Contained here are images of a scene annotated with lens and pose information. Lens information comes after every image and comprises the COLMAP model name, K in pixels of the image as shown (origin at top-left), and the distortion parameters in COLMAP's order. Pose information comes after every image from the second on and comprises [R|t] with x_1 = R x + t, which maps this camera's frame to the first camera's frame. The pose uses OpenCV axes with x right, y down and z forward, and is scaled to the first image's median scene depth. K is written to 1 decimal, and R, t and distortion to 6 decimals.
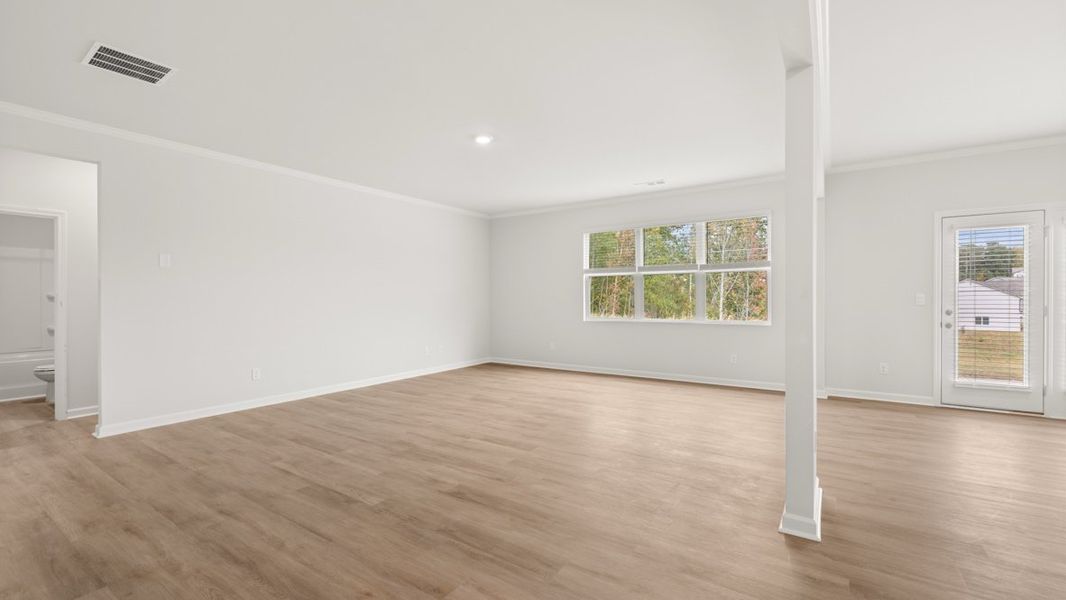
lens RADIAL K [[441.6, 0, 523.1], [0, 441.6, 299.2], [0, 0, 1]] dist [0.002276, 0.000662]
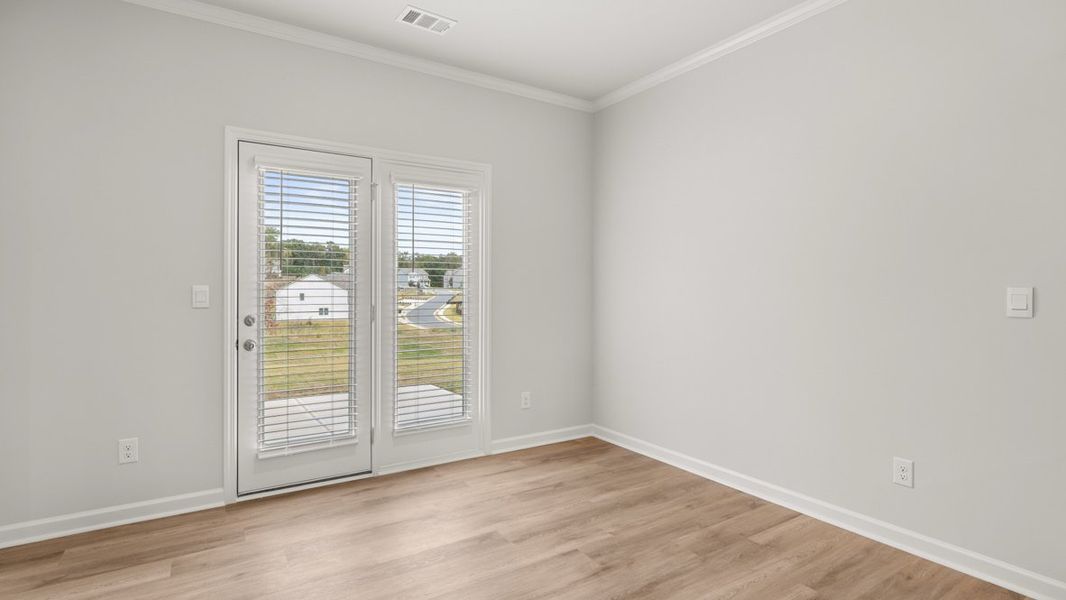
lens RADIAL K [[493.4, 0, 532.4], [0, 493.4, 288.5], [0, 0, 1]] dist [0.013974, -0.000021]
pose [[0.425417, 0.004347, 0.904987, 0.816848], [0.003319, 0.999974, -0.006363, -0.005538], [-0.904991, 0.005711, 0.425391, 0.631762]]
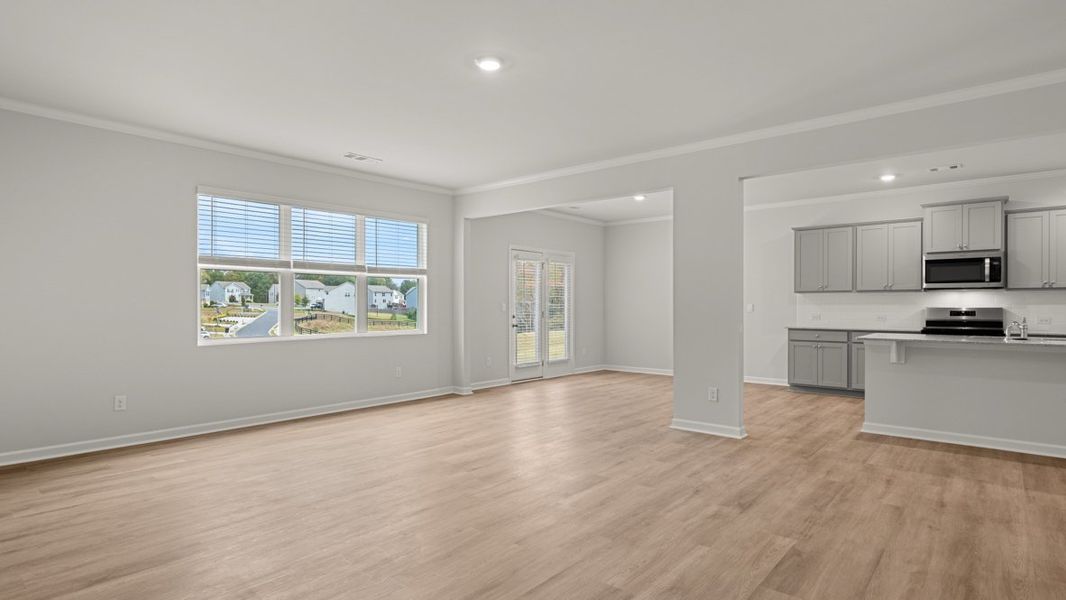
lens RADIAL K [[555.4, 0, 526.4], [0, 555.4, 304.2], [0, 0, 1]] dist [-0.002114, 0.001032]
pose [[0.107800, 0.006774, 0.994149, -1.169291], [0.002621, 0.999971, -0.007098, 0.003920], [-0.994169, 0.003371, 0.107780, 1.104858]]
